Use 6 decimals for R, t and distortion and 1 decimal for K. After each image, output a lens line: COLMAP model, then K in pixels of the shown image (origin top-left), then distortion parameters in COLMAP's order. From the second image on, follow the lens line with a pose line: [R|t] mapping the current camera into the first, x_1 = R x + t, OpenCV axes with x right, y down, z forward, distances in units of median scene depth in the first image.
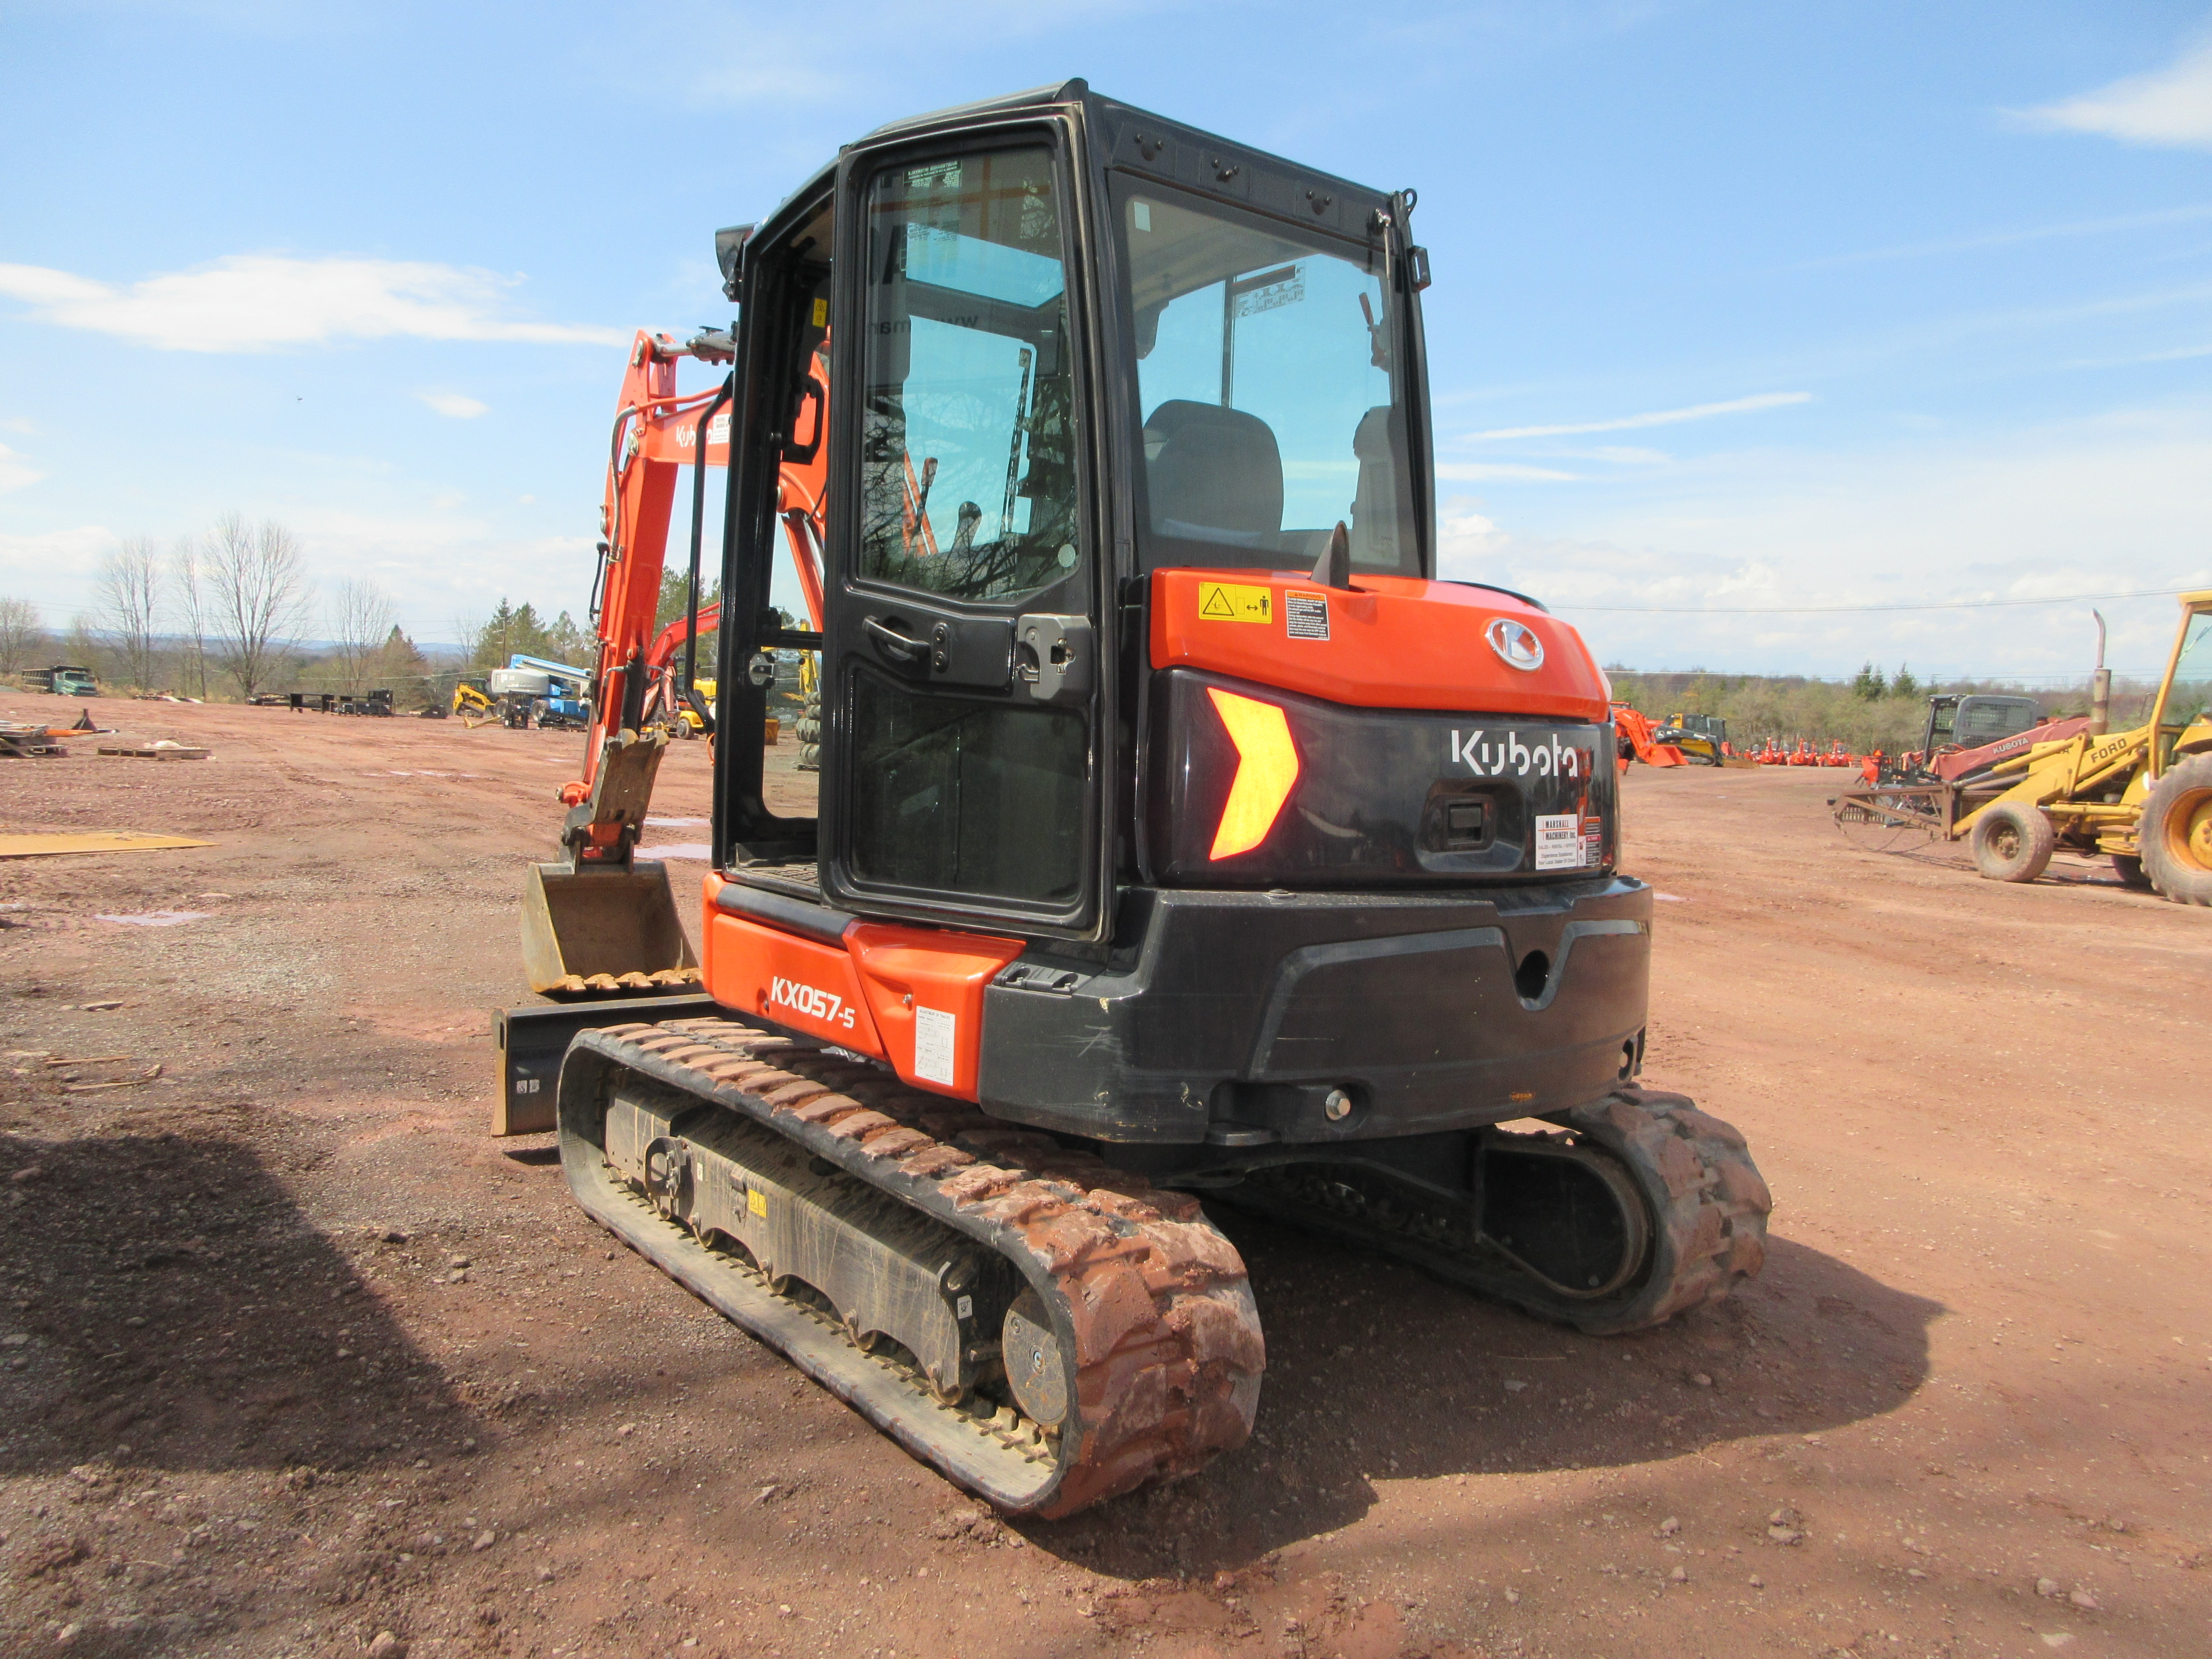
lens RADIAL K [[1621.5, 0, 1092.7], [0, 1621.5, 822.4], [0, 0, 1]] dist [-0.009763, 0.003316]
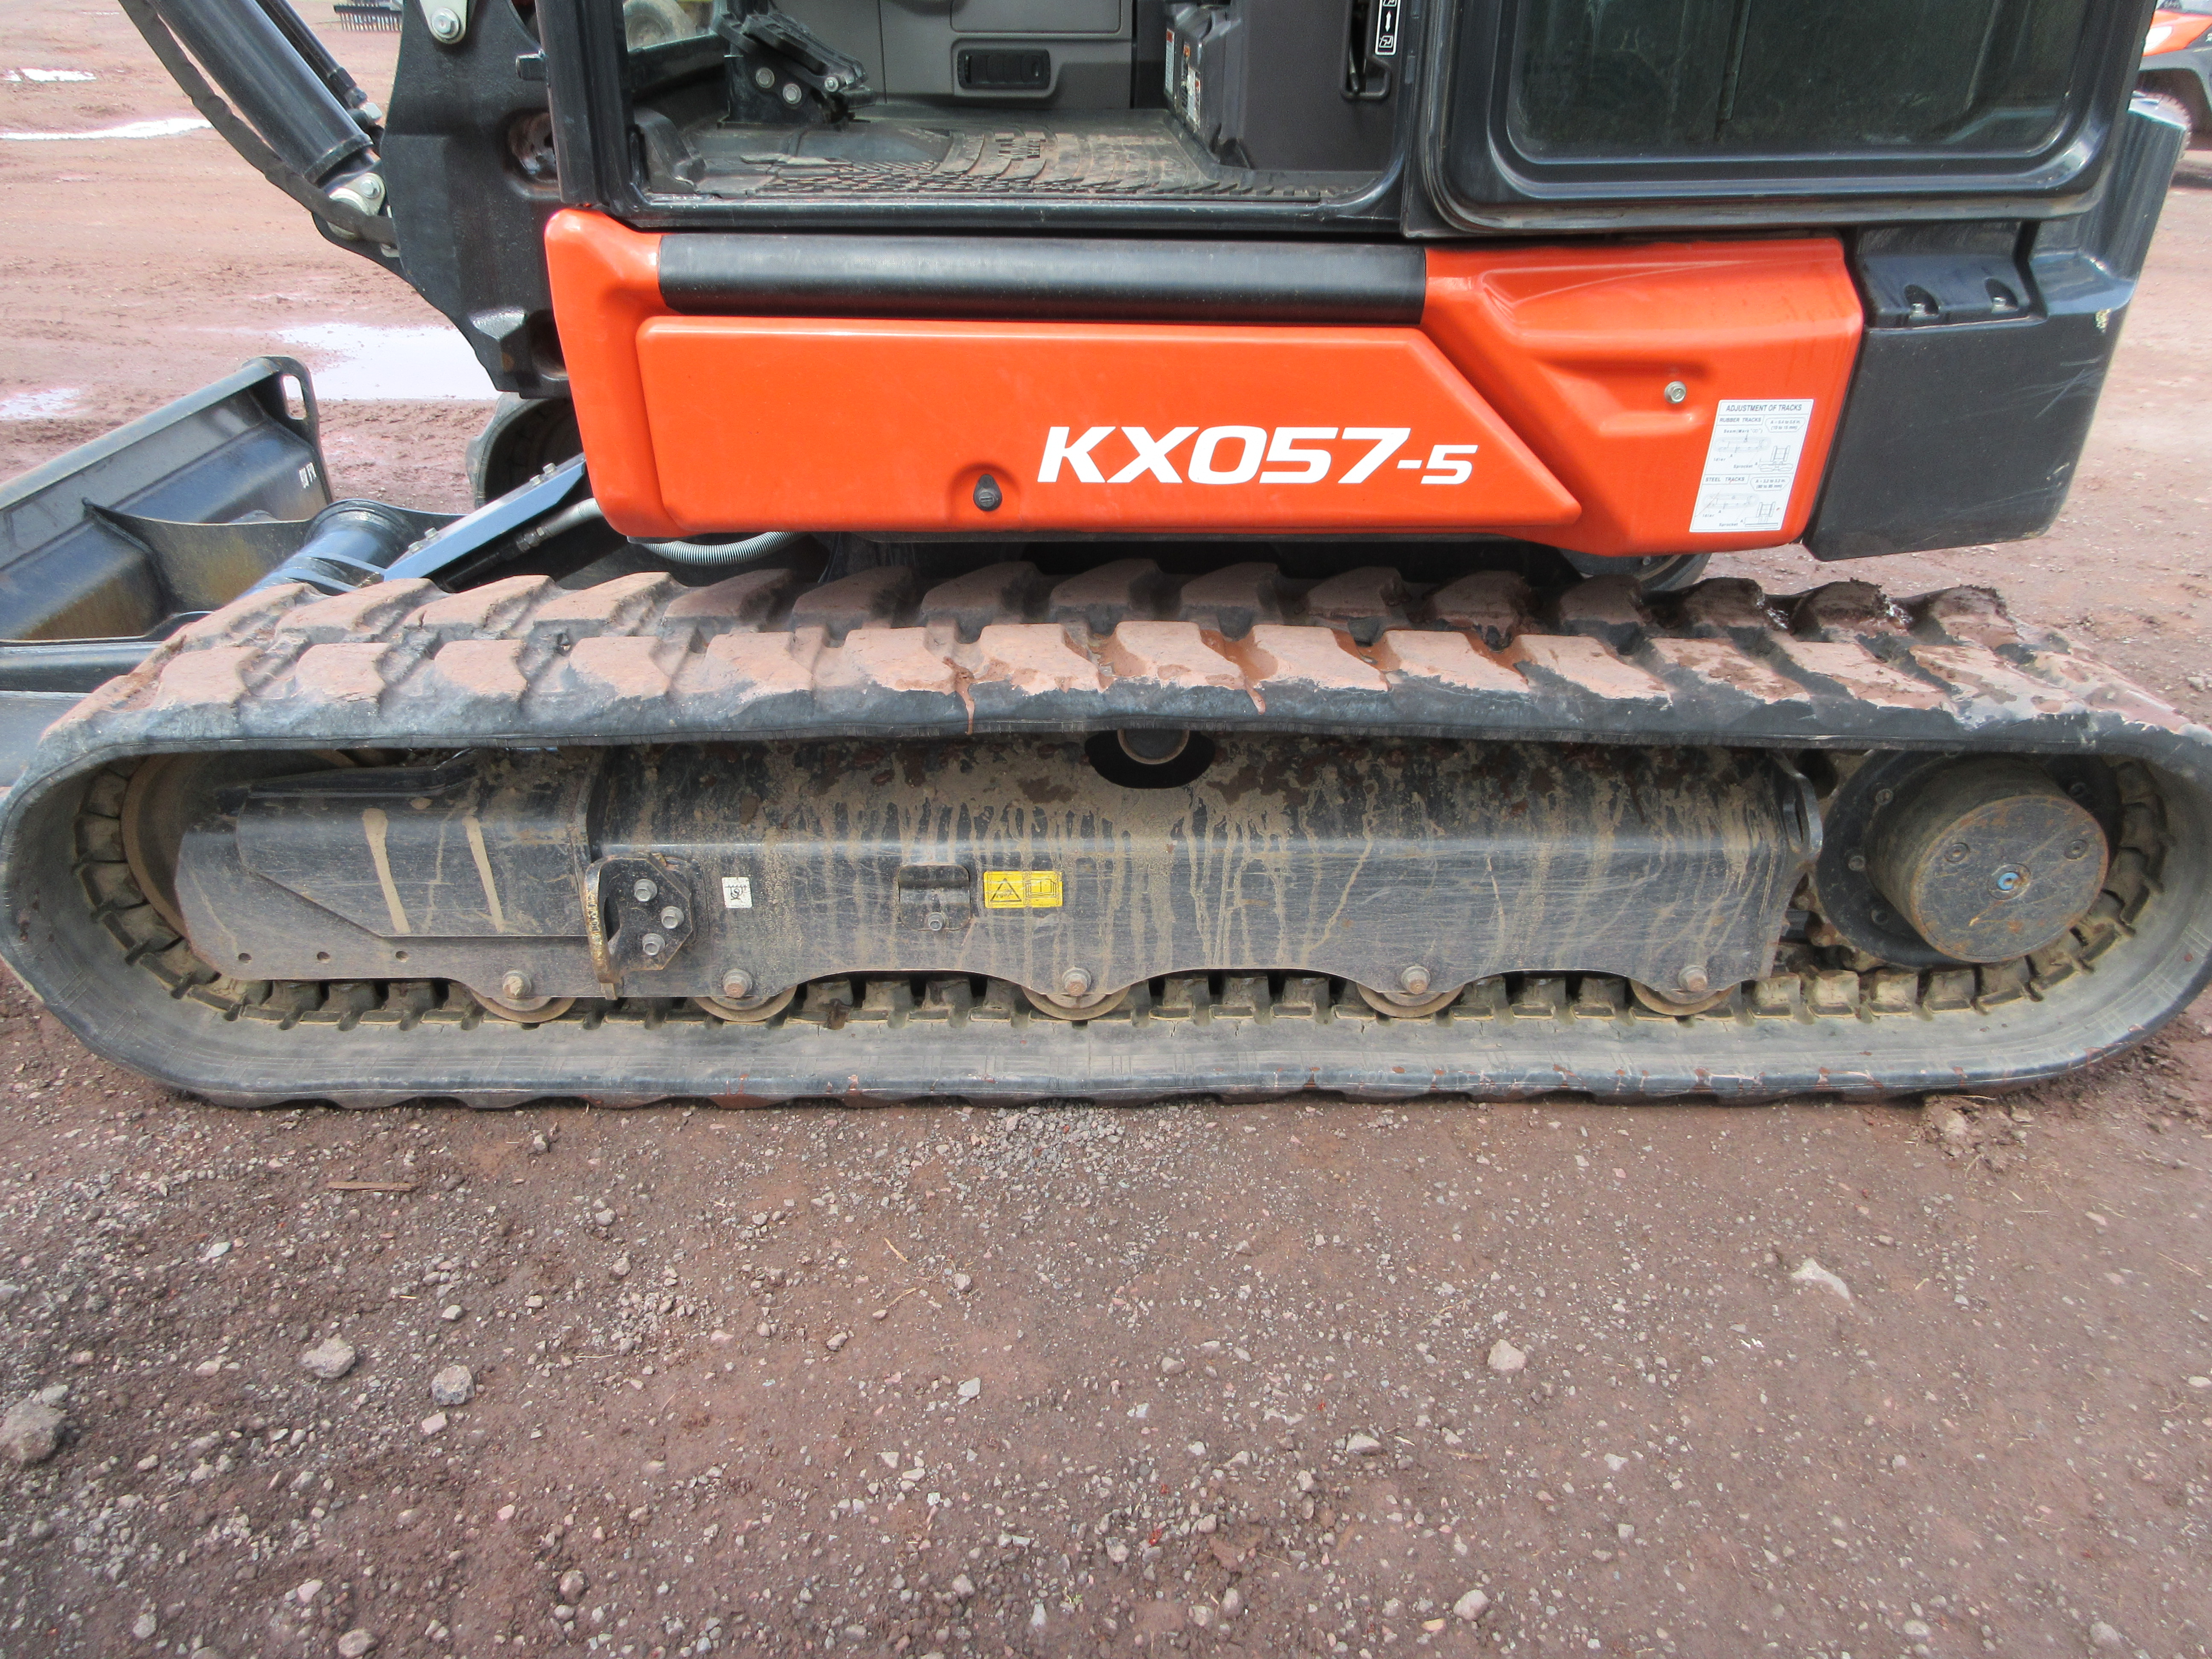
lens RADIAL K [[1621.5, 0, 1092.7], [0, 1621.5, 822.4], [0, 0, 1]] dist [-0.009763, 0.003316]
pose [[0.590770, -0.437570, 0.677881, -0.559630], [0.056672, 0.860597, 0.506124, -0.033659], [-0.804847, -0.260586, 0.533213, 0.778548]]
